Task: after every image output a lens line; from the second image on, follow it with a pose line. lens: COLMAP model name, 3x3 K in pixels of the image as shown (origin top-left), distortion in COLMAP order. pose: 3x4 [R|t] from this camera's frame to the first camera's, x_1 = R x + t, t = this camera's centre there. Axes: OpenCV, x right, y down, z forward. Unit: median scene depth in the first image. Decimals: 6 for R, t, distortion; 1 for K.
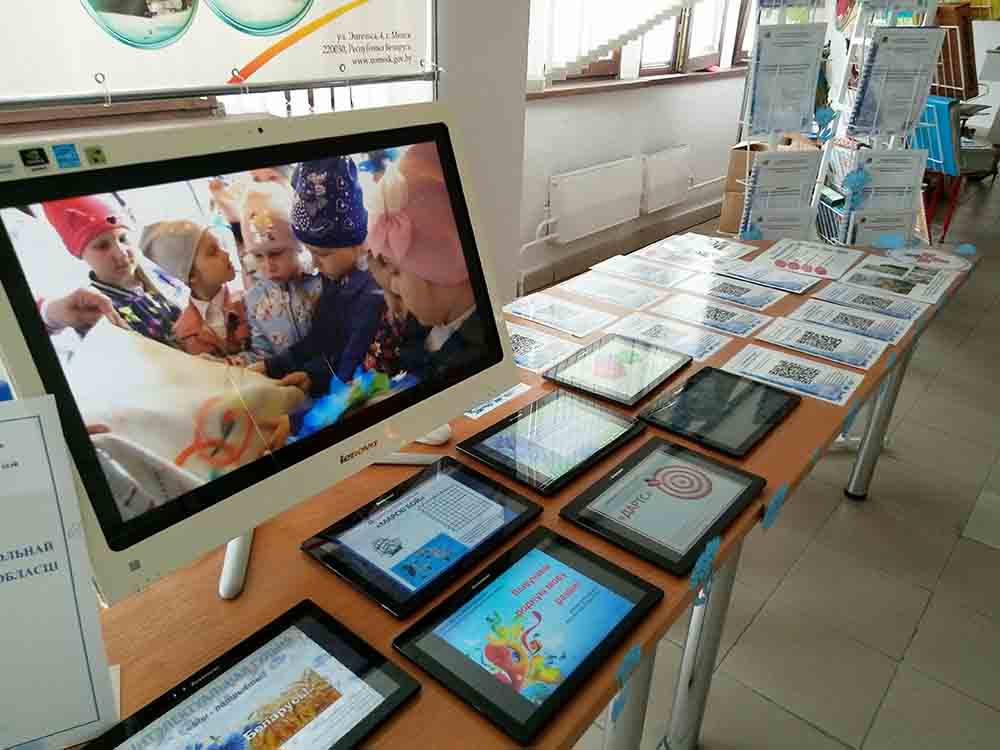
lens RADIAL K [[727.4, 0, 498.4], [0, 727.4, 374.4], [0, 0, 1]] dist [0.012774, -0.001710]
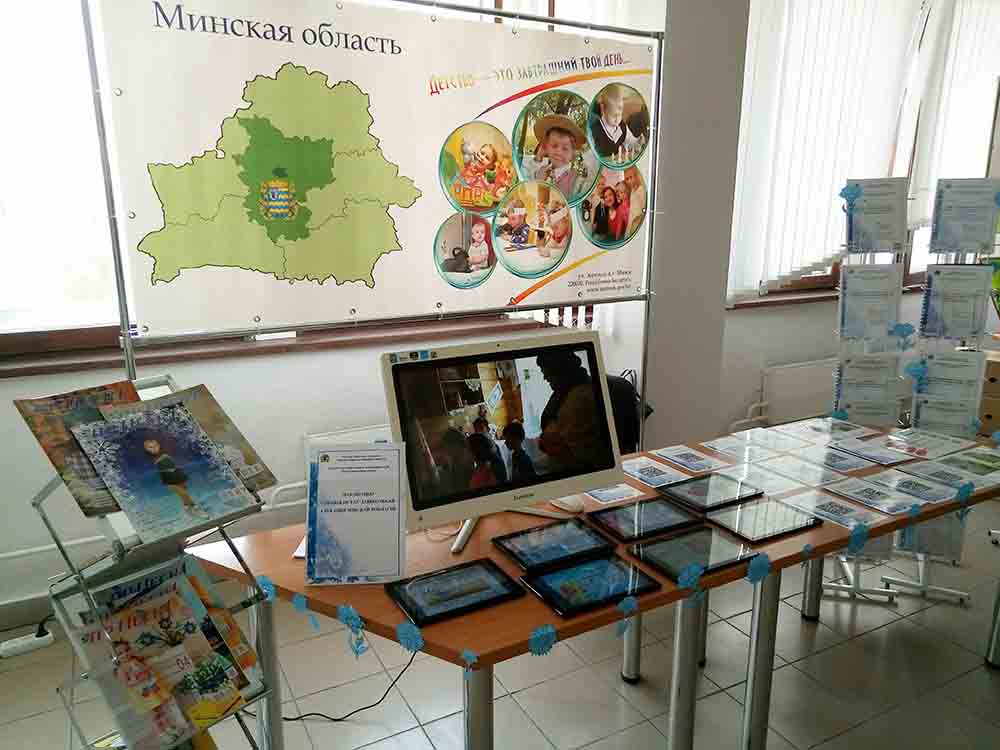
lens RADIAL K [[727.4, 0, 500.6], [0, 727.4, 376.3], [0, 0, 1]] dist [0.012774, -0.001710]
pose [[0.927340, 0.057288, -0.369808, 0.244008], [-0.142399, 0.967891, -0.207144, 0.107055], [0.346067, 0.244753, 0.905722, -0.481629]]
